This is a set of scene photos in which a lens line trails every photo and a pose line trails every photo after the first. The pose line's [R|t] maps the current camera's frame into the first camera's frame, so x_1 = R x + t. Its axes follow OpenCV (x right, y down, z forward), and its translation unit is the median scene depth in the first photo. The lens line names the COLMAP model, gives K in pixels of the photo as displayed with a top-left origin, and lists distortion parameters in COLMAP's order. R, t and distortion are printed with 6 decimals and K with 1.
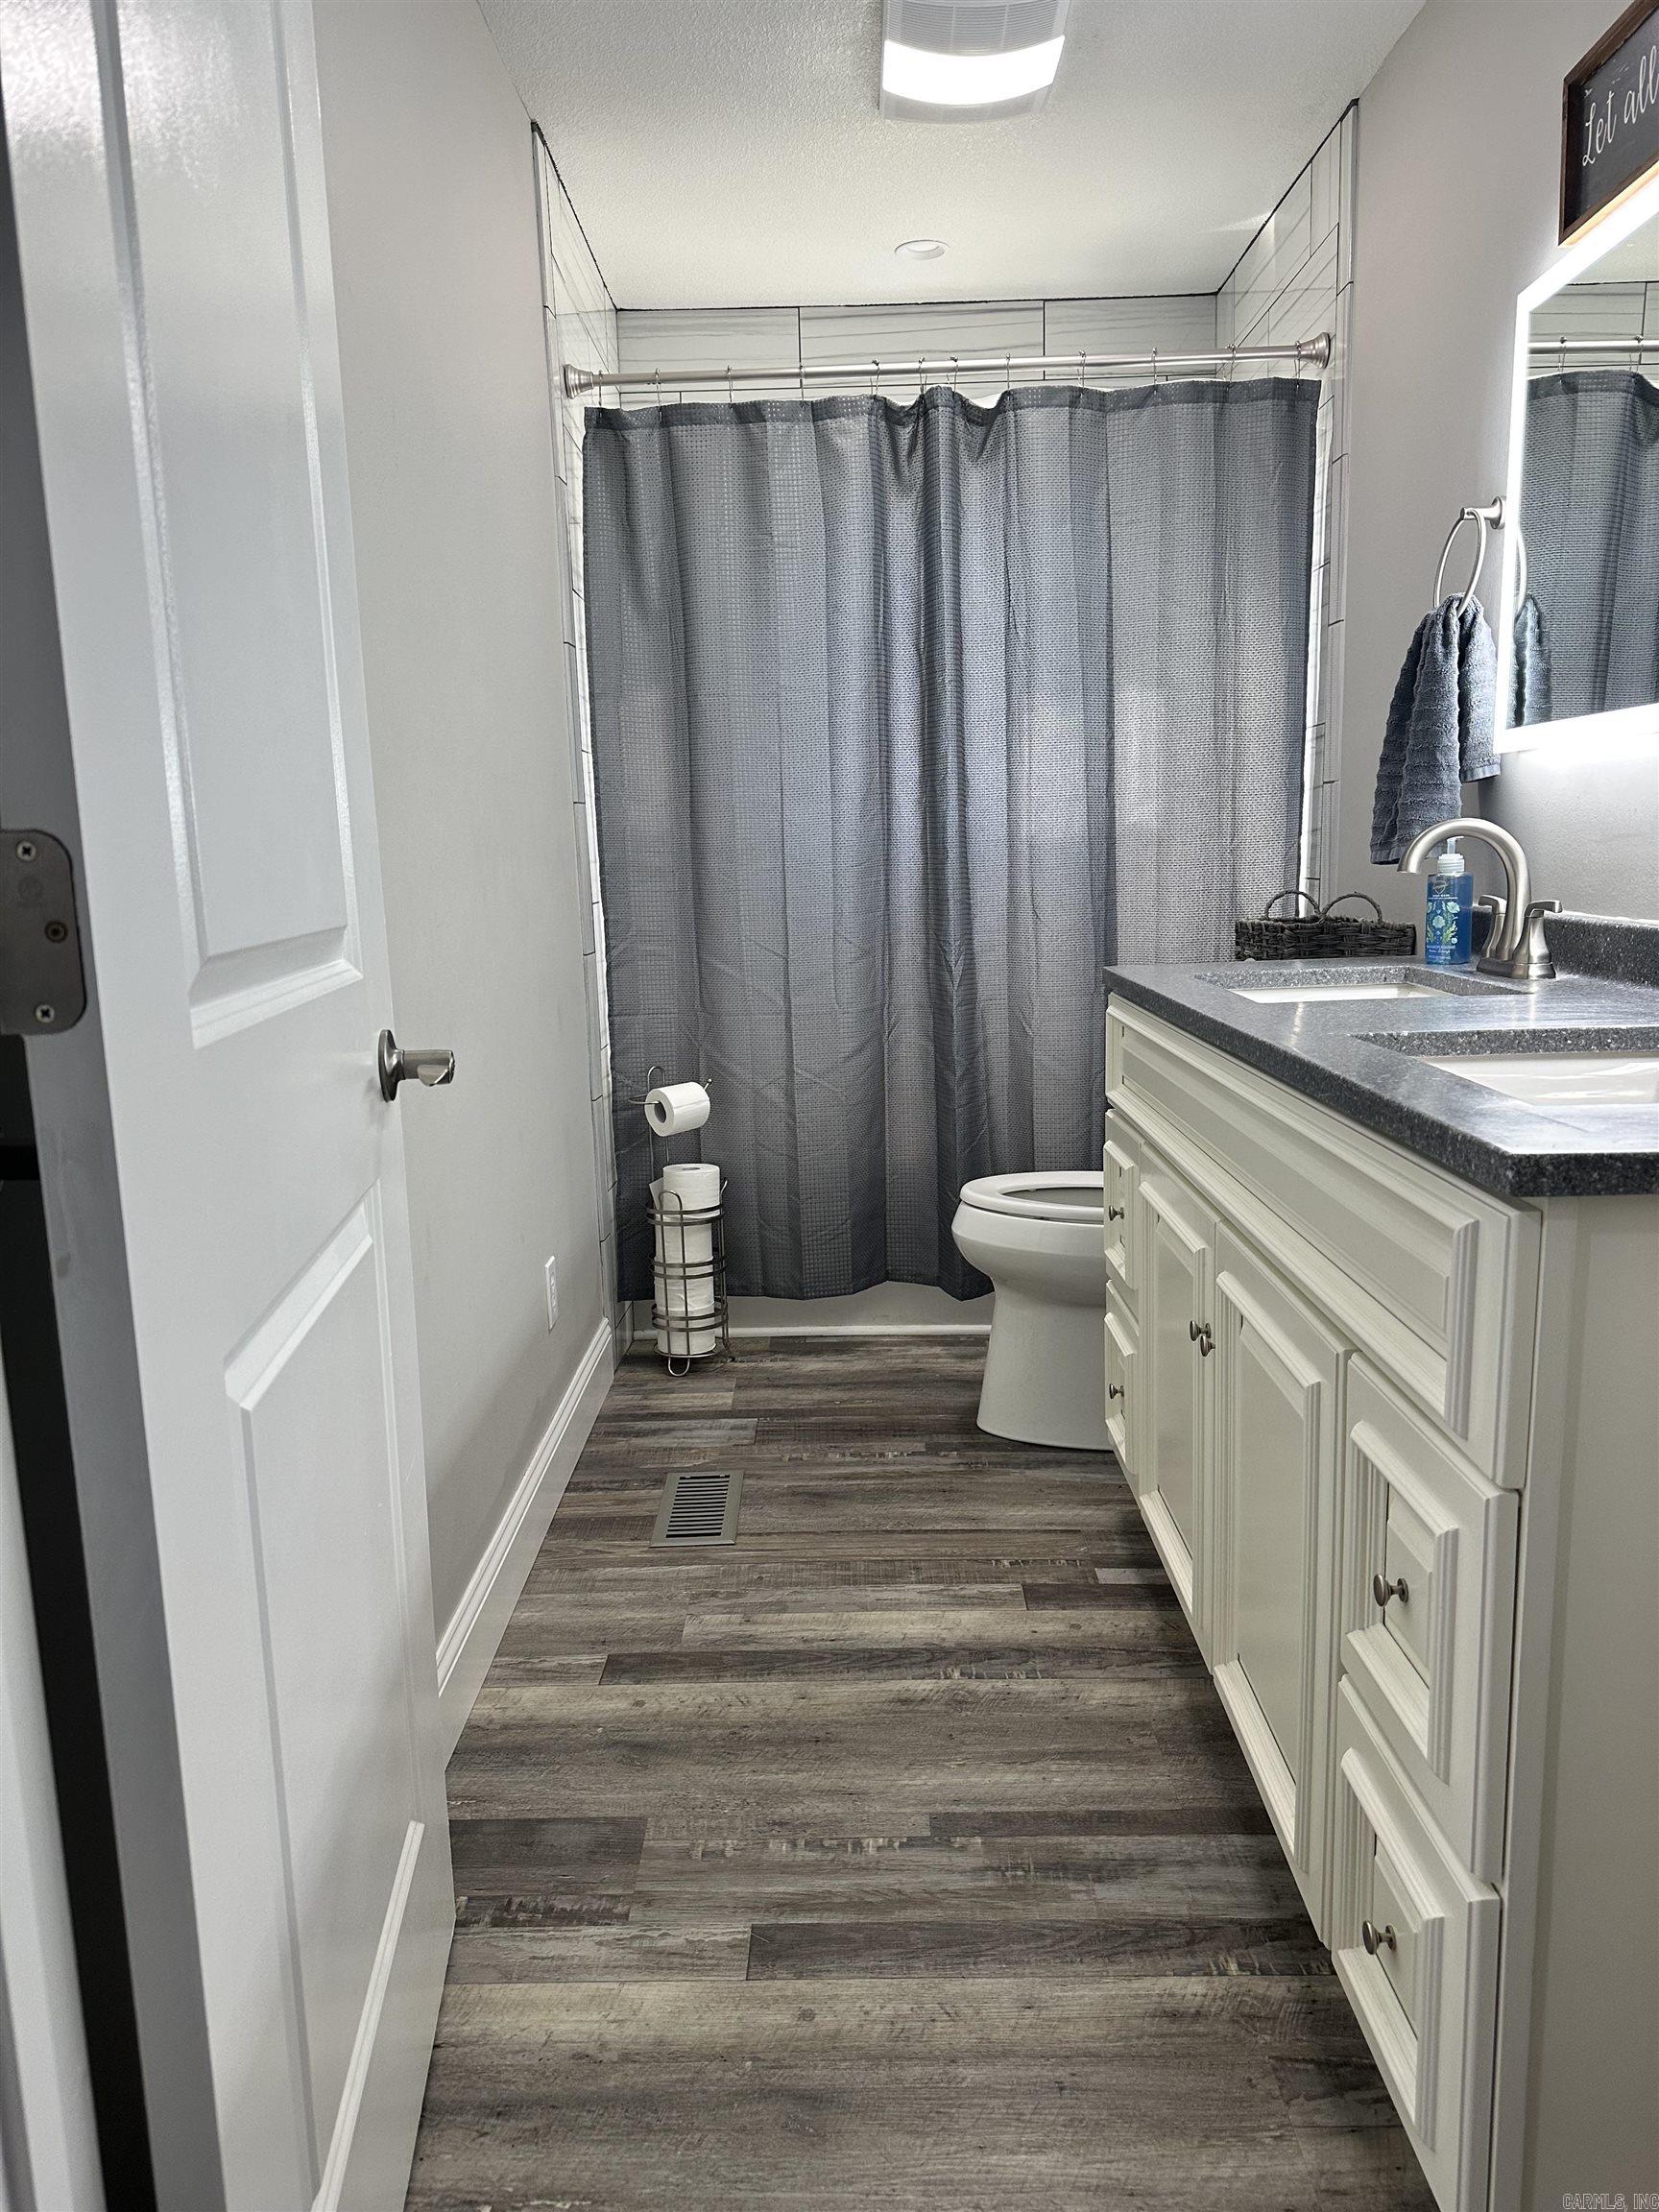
lens RADIAL K [[1554.8, 0, 814.4], [0, 1554.8, 1111.1], [0, 0, 1]] dist [0.033548, -0.029214]
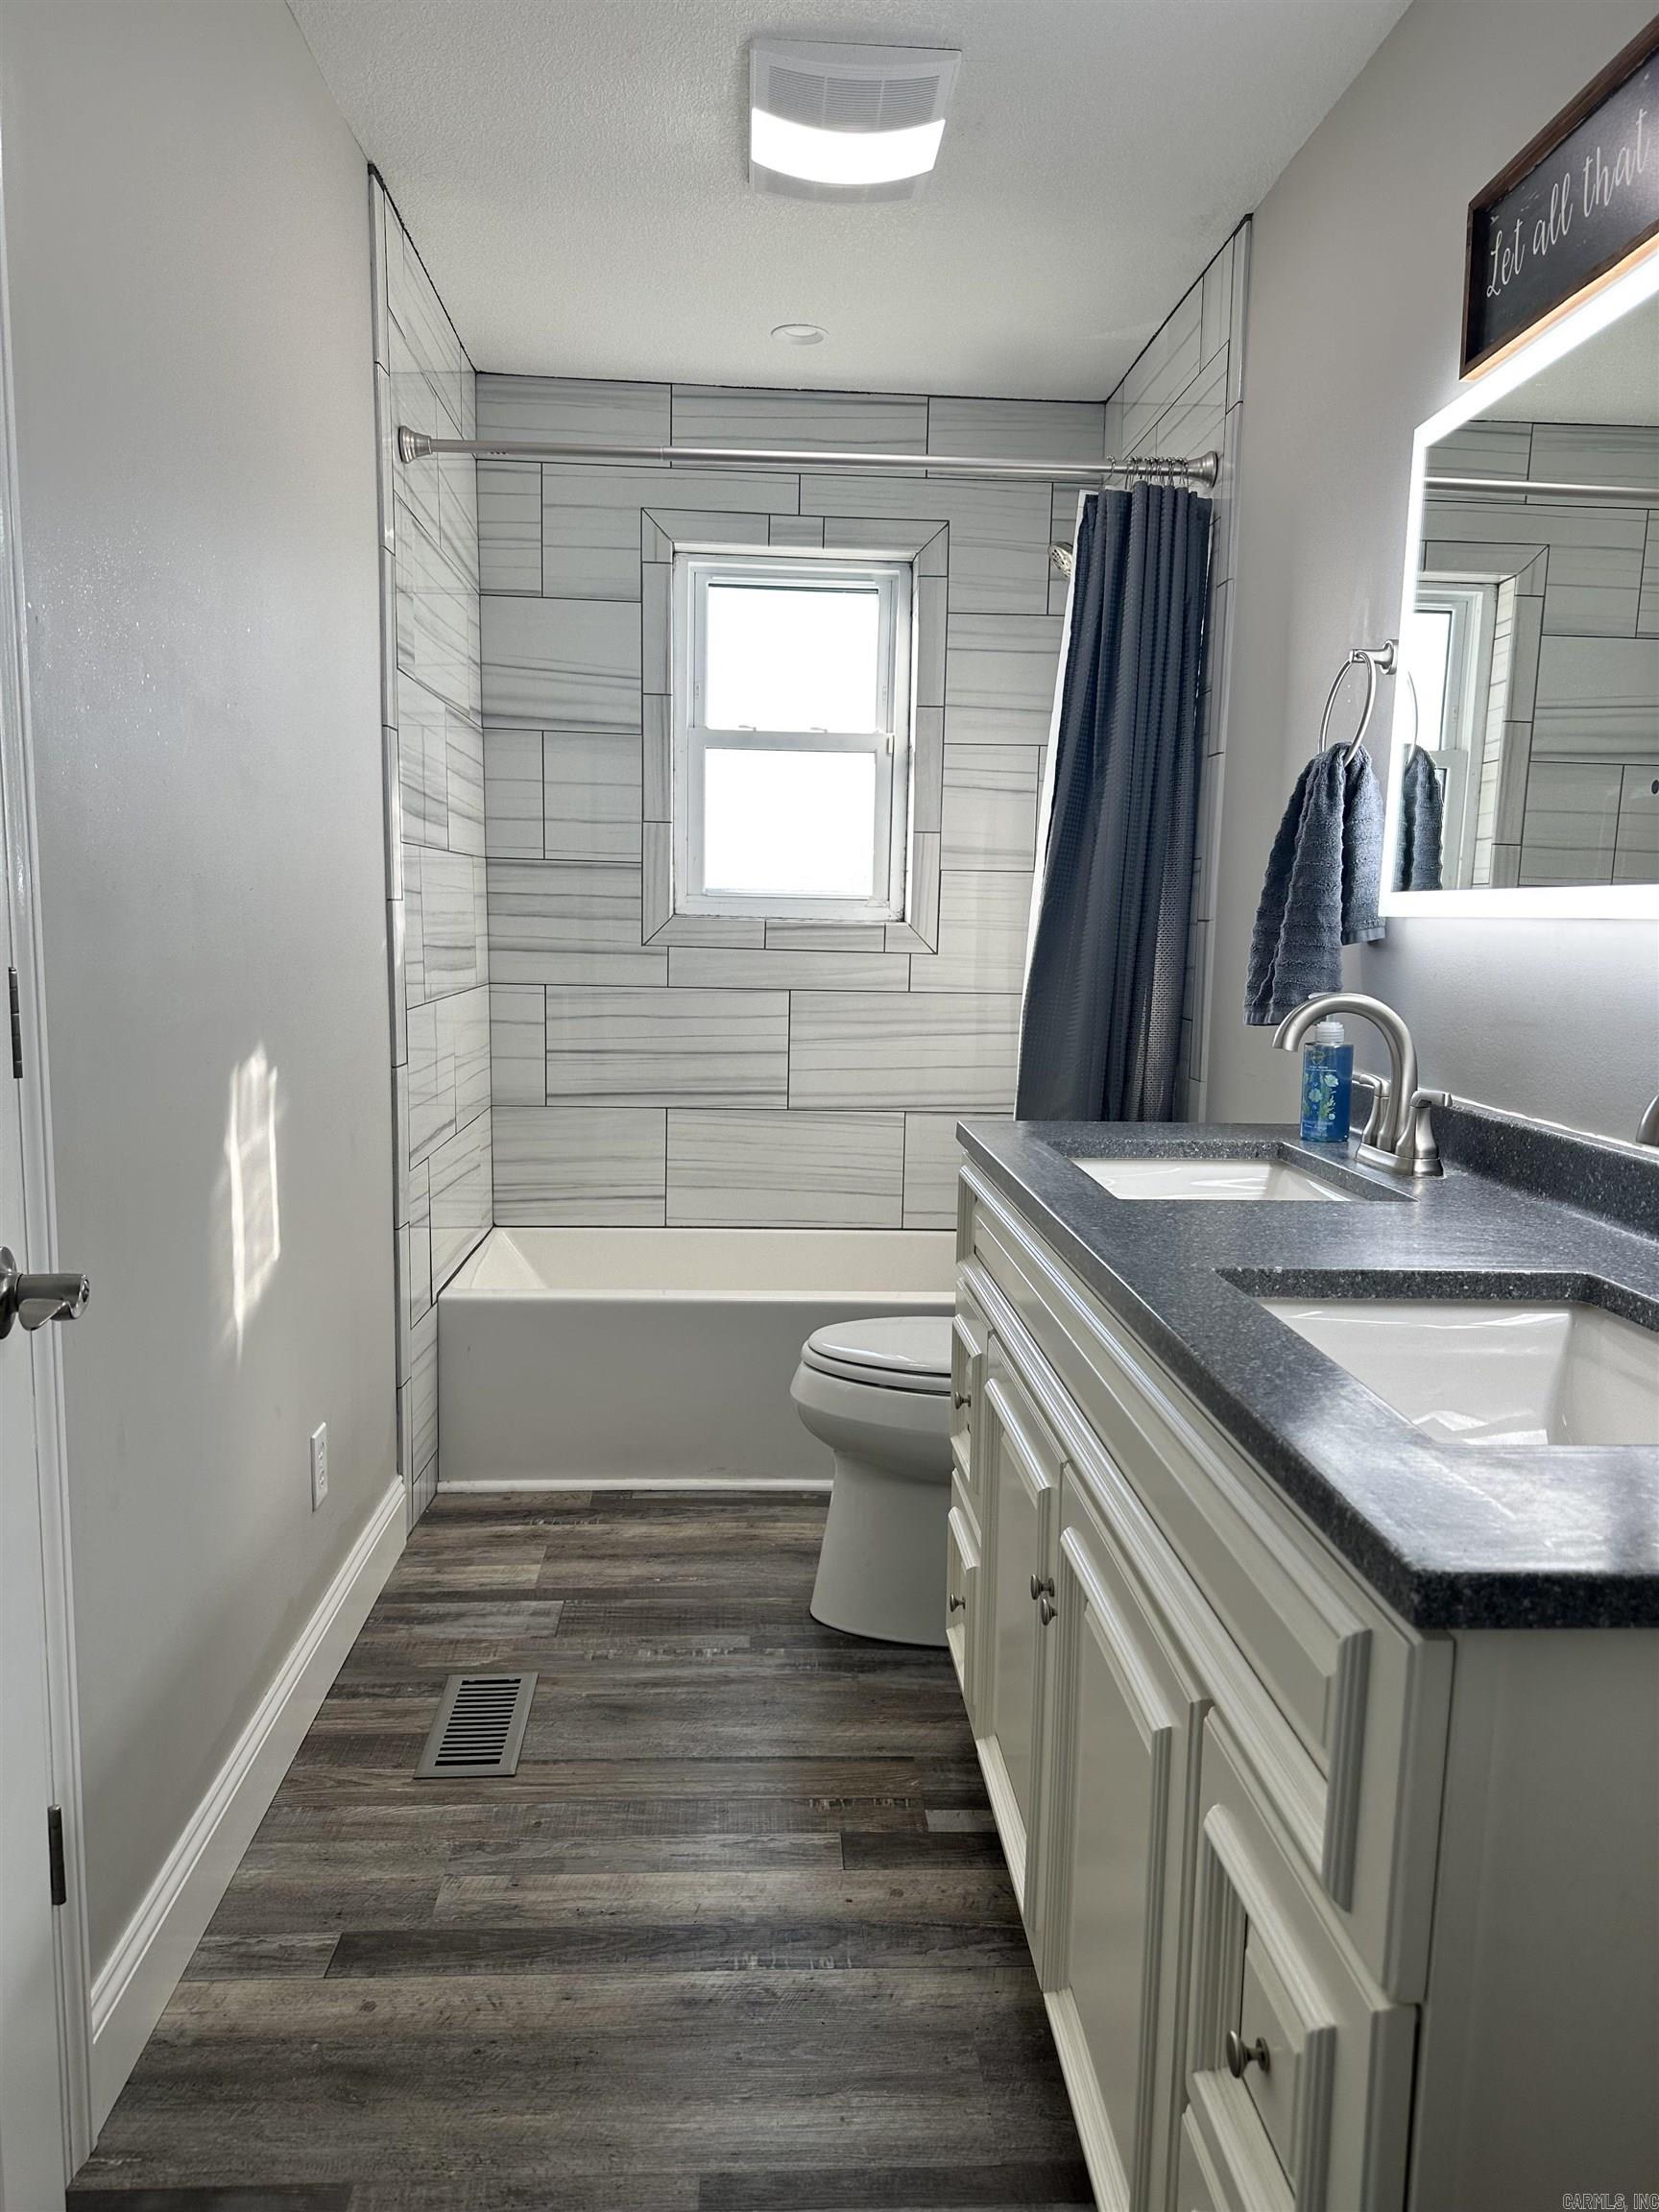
lens RADIAL K [[1530.7, 0, 829.5], [0, 1530.7, 1106.0], [0, 0, 1]] dist [0.078862, -0.109978]
pose [[0.996290, 0.037302, 0.077561, 0.046578], [-0.034043, 0.998498, -0.042932, -0.067276], [-0.079046, 0.040132, 0.996063, 0.126969]]
